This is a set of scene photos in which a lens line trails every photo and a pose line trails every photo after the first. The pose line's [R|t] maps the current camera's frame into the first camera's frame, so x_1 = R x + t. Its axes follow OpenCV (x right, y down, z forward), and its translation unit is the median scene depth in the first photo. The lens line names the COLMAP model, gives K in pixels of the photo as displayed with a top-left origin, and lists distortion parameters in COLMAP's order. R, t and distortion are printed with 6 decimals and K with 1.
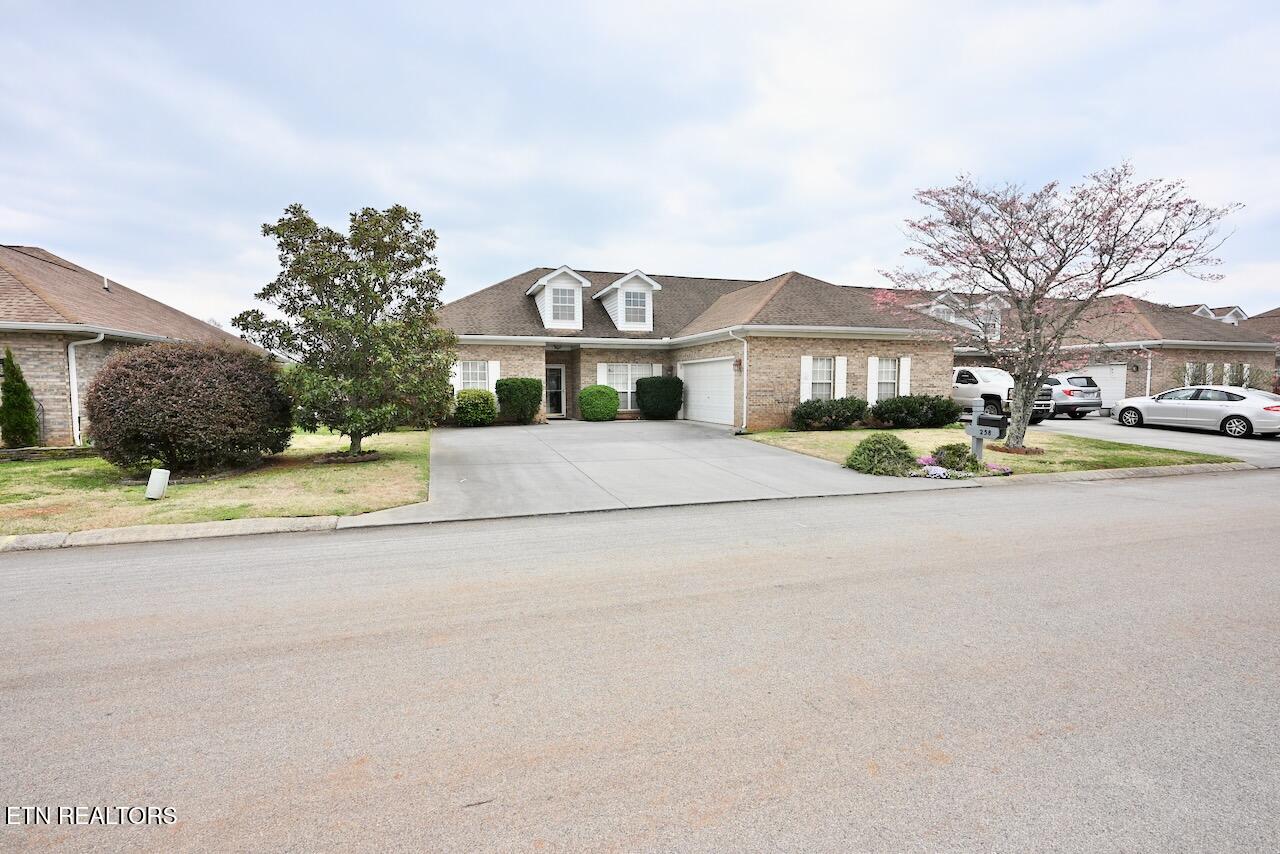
lens RADIAL K [[663.0, 0, 640.0], [0, 663.0, 427.0], [0, 0, 1]] dist [0.001029, 0.000137]
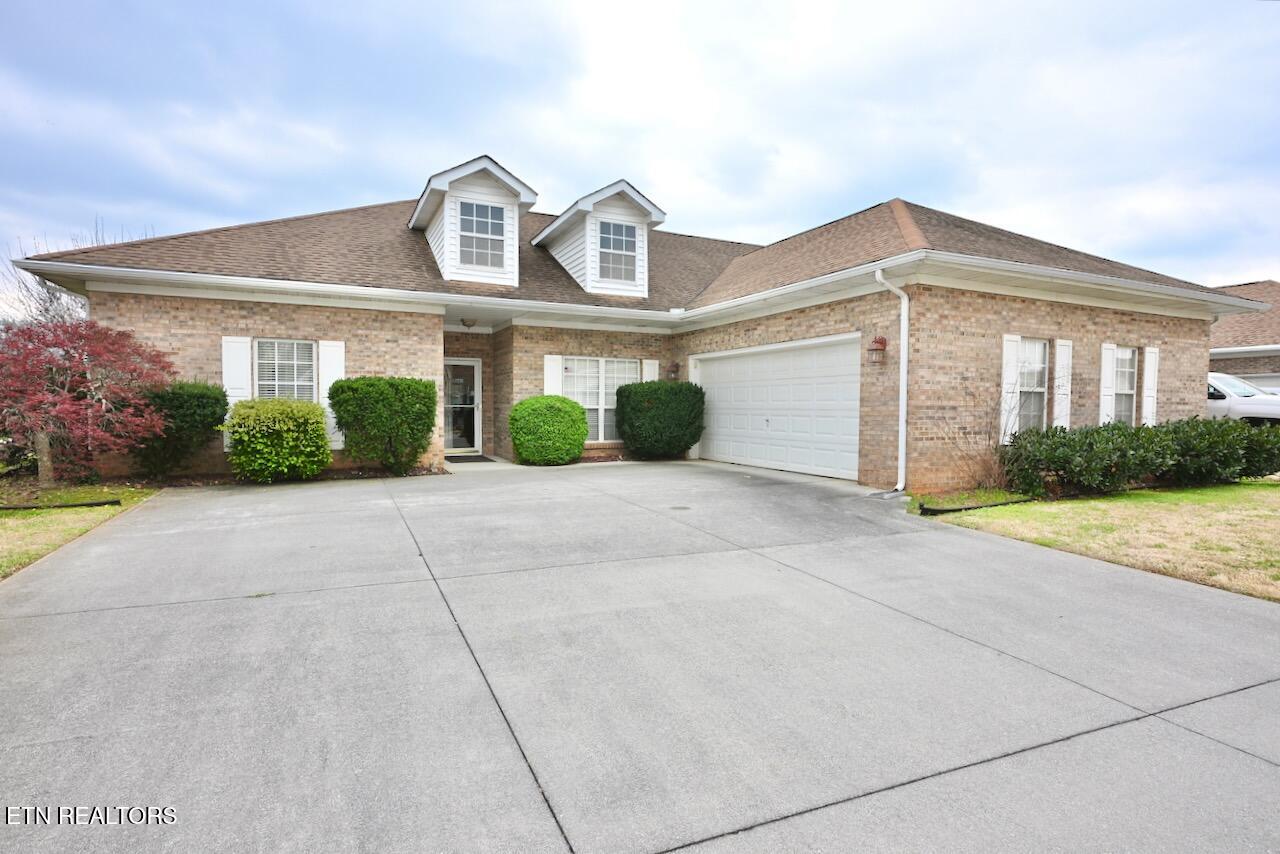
lens RADIAL K [[663.0, 0, 640.0], [0, 663.0, 427.0], [0, 0, 1]] dist [0.001029, 0.000137]
pose [[0.990090, 0.004623, 0.140358, -0.065217], [-0.000262, 0.999517, -0.031067, -0.022362], [-0.140434, 0.030723, 0.989613, 0.479362]]
